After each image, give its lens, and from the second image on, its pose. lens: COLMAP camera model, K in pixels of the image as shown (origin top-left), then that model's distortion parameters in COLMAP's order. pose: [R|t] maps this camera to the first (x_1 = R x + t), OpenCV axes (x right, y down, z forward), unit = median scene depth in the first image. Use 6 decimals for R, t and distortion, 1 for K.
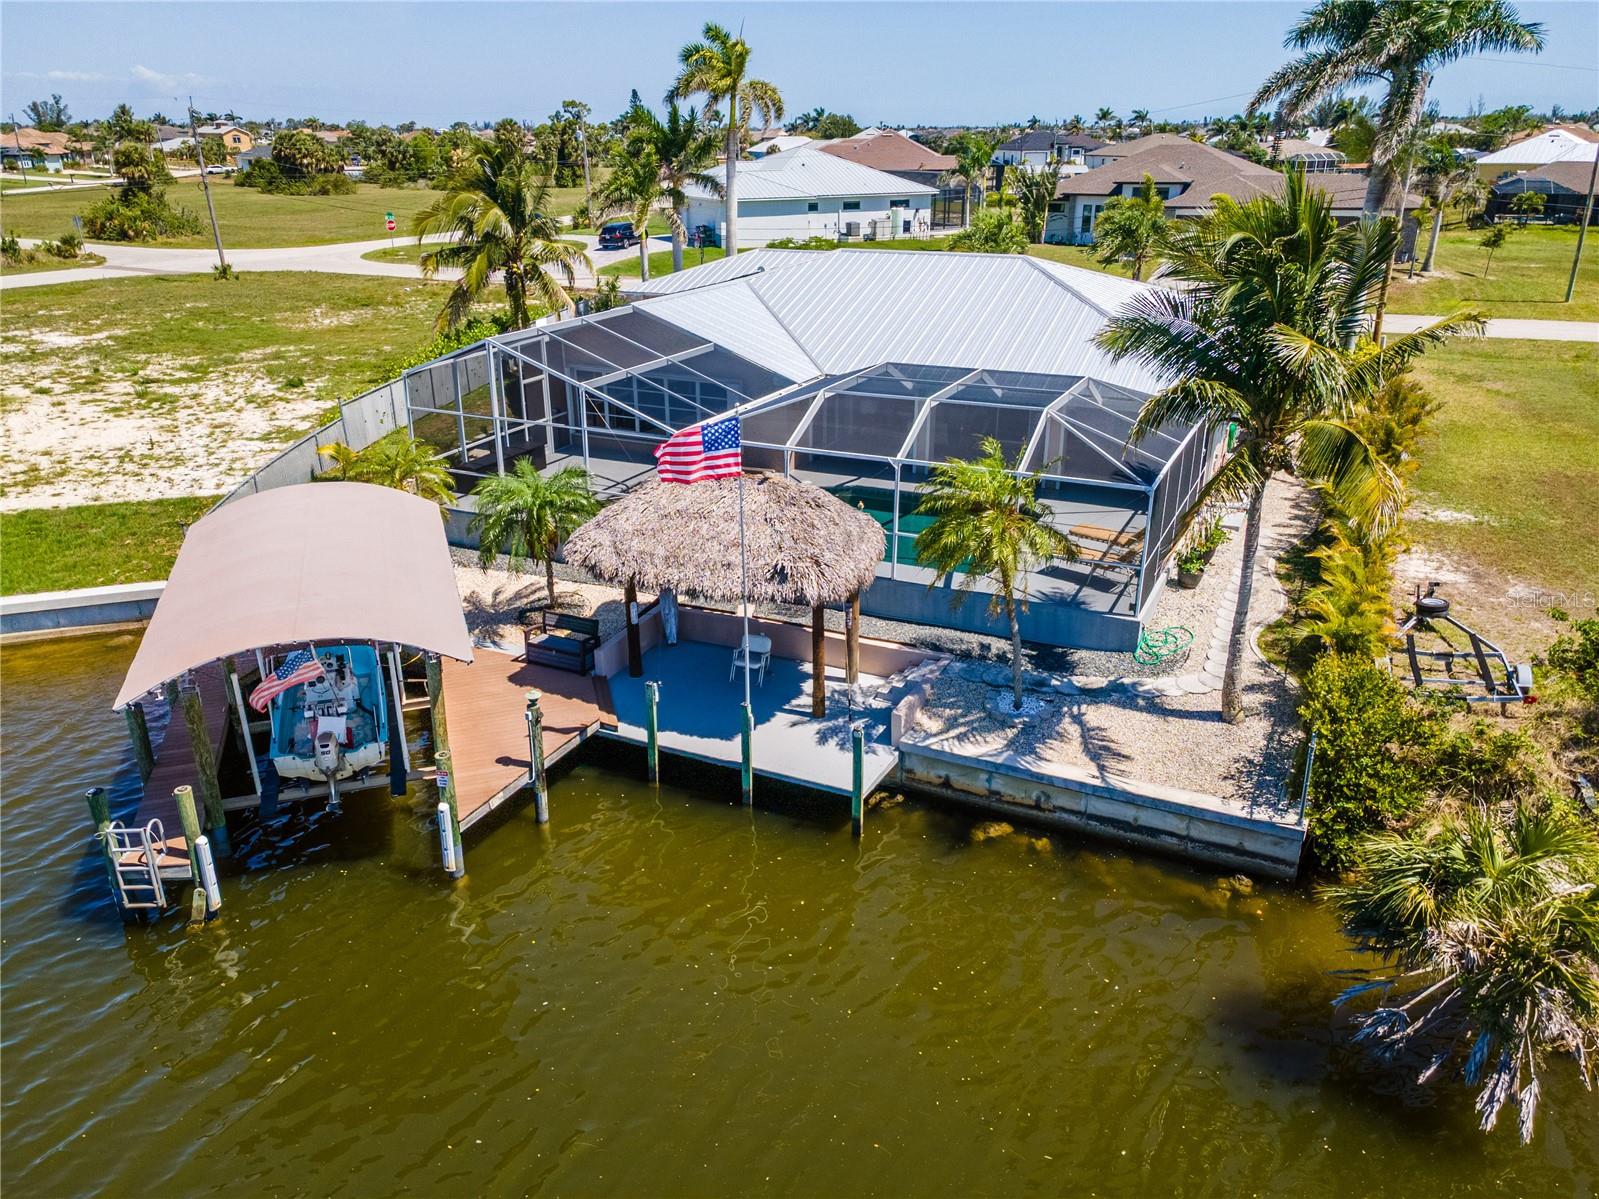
lens RADIAL K [[1169.0, 0, 799.5], [0, 1169.0, 599.5], [0, 0, 1]] dist [0.042321, -0.000898]
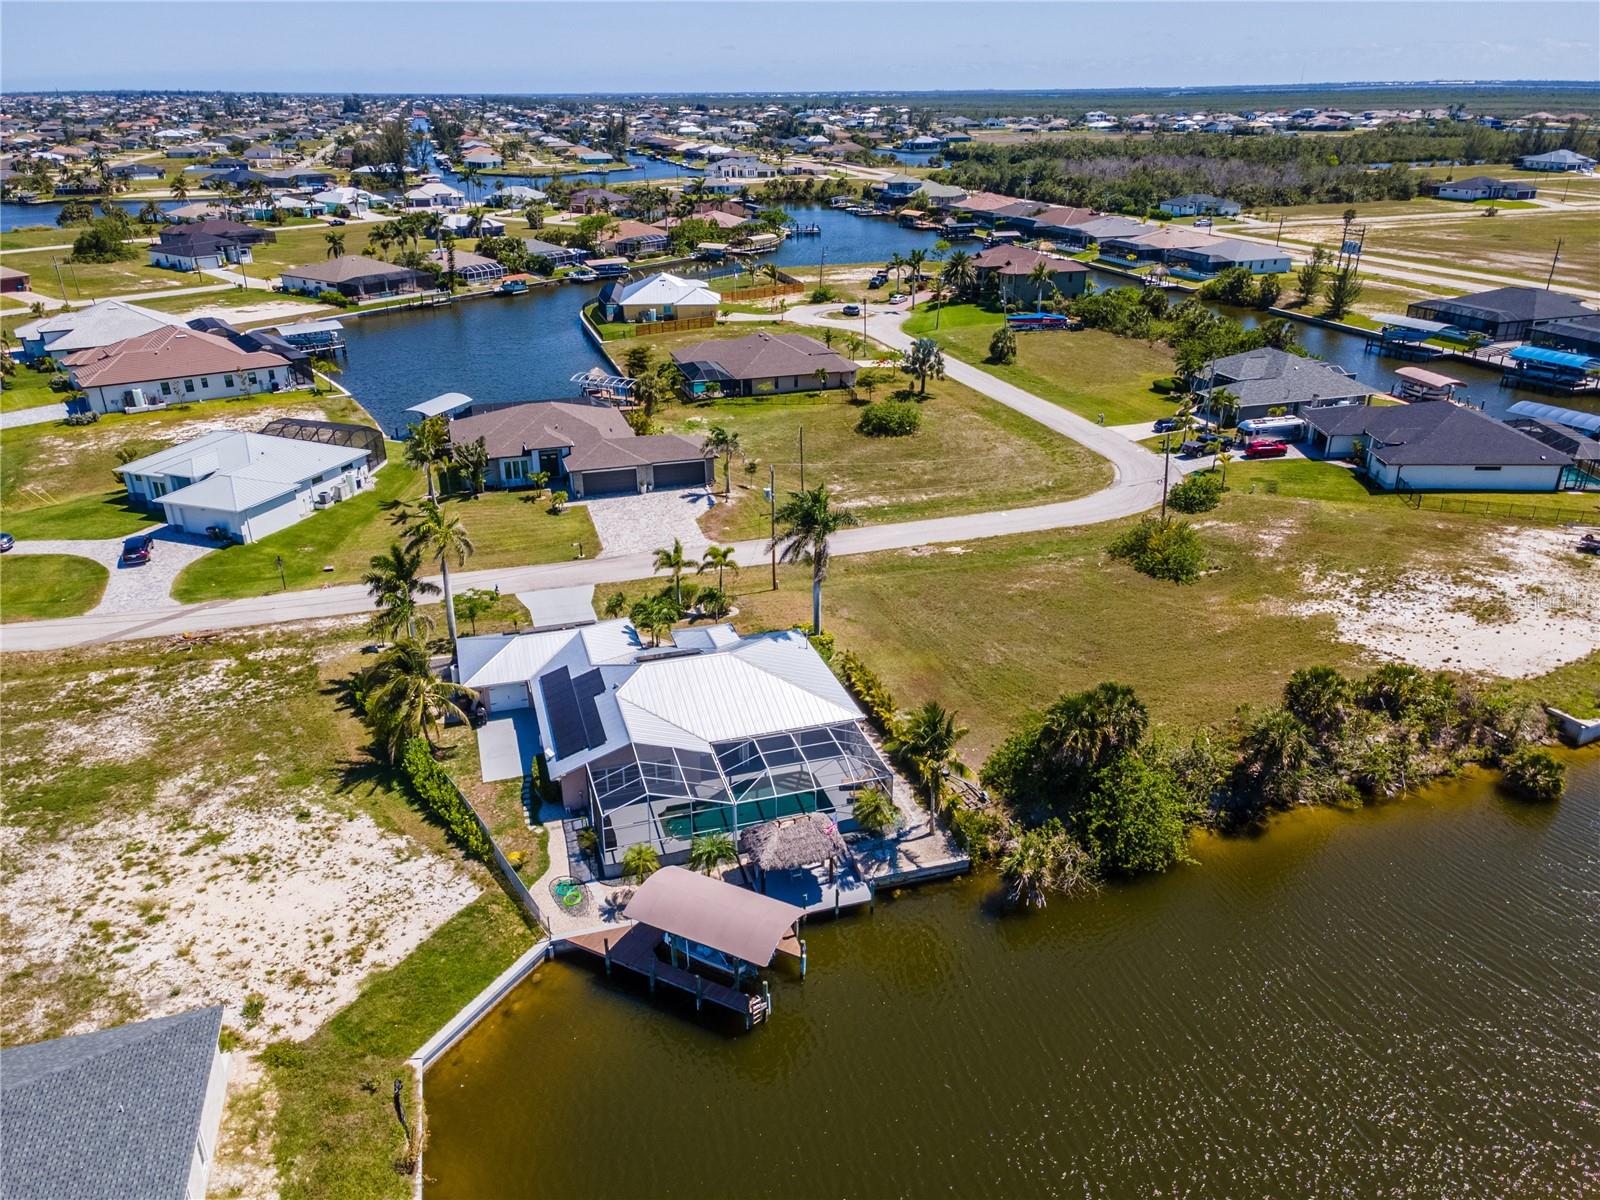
lens RADIAL K [[1169.8, 0, 800.0], [0, 1169.8, 600.0], [0, 0, 1]] dist [0.042321, -0.000898]
pose [[0.735428, -0.268233, 0.622251, -1.871766], [0.252112, 0.960701, 0.116161, -1.052262], [-0.628956, 0.071449, 0.774151, -1.463656]]
